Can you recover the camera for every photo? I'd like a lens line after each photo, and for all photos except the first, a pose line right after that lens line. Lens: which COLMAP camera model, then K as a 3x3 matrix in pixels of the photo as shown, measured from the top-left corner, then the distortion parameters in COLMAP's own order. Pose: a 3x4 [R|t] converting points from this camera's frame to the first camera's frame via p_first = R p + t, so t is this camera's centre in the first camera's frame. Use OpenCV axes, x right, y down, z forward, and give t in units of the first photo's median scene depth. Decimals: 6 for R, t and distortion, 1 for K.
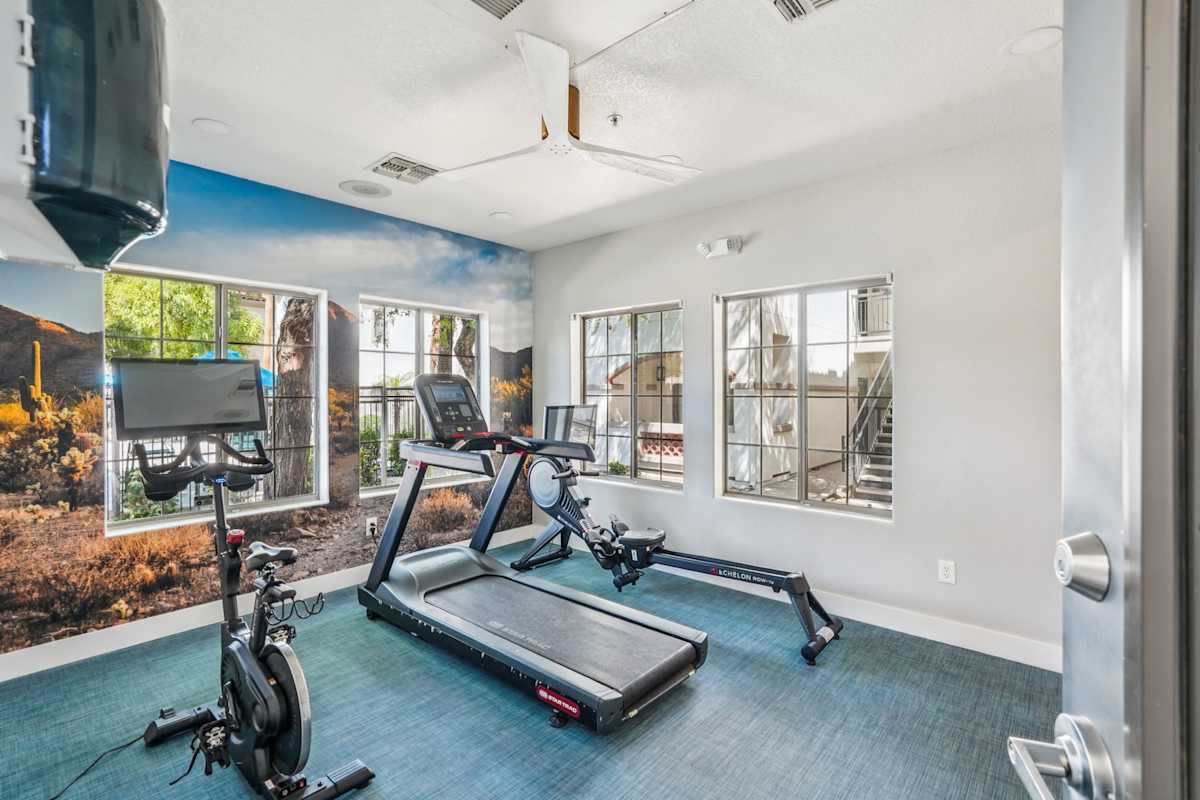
lens RADIAL K [[543.5, 0, 604.4], [0, 543.5, 393.8], [0, 0, 1]] dist [0.000711, 0.000709]
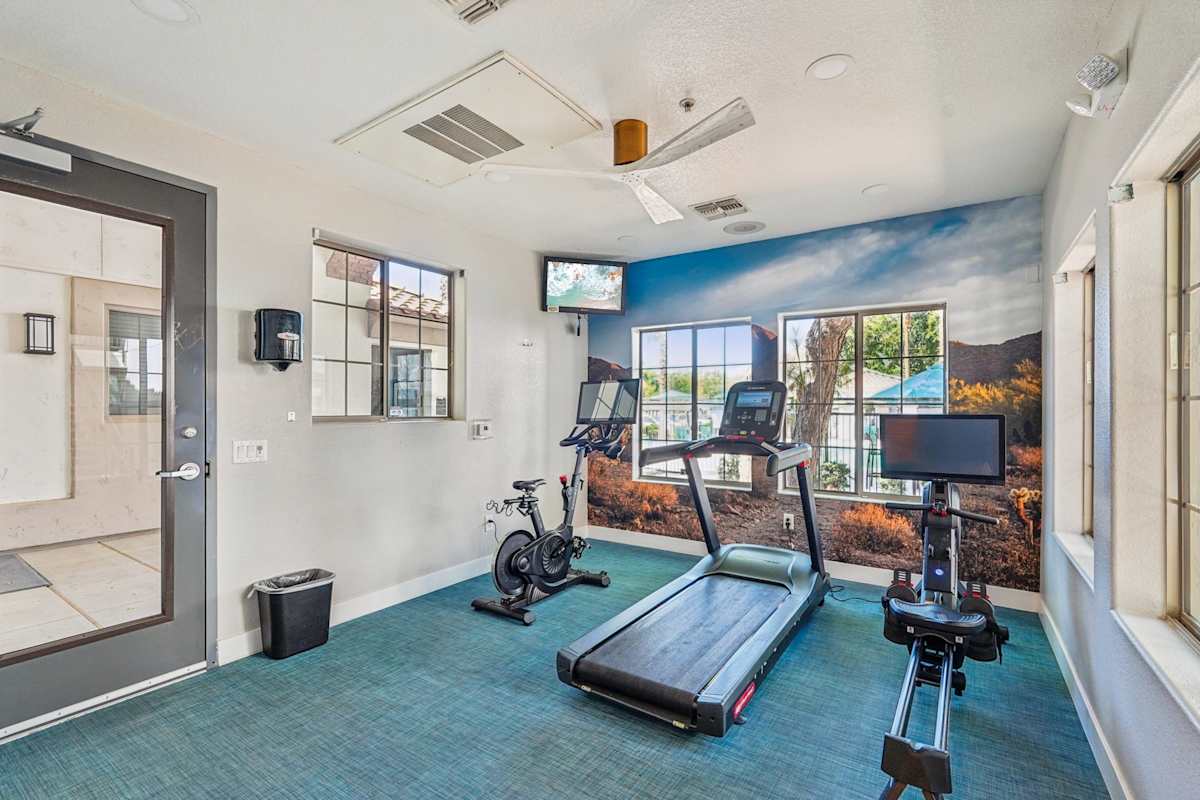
lens RADIAL K [[543.5, 0, 602.3], [0, 543.5, 405.4], [0, 0, 1]] dist [0.000711, 0.000709]
pose [[0.130634, 0.000530, -0.991431, 0.627669], [-0.004331, 0.999991, -0.000036, 0.010572], [0.991421, 0.004299, 0.130635, 0.489071]]
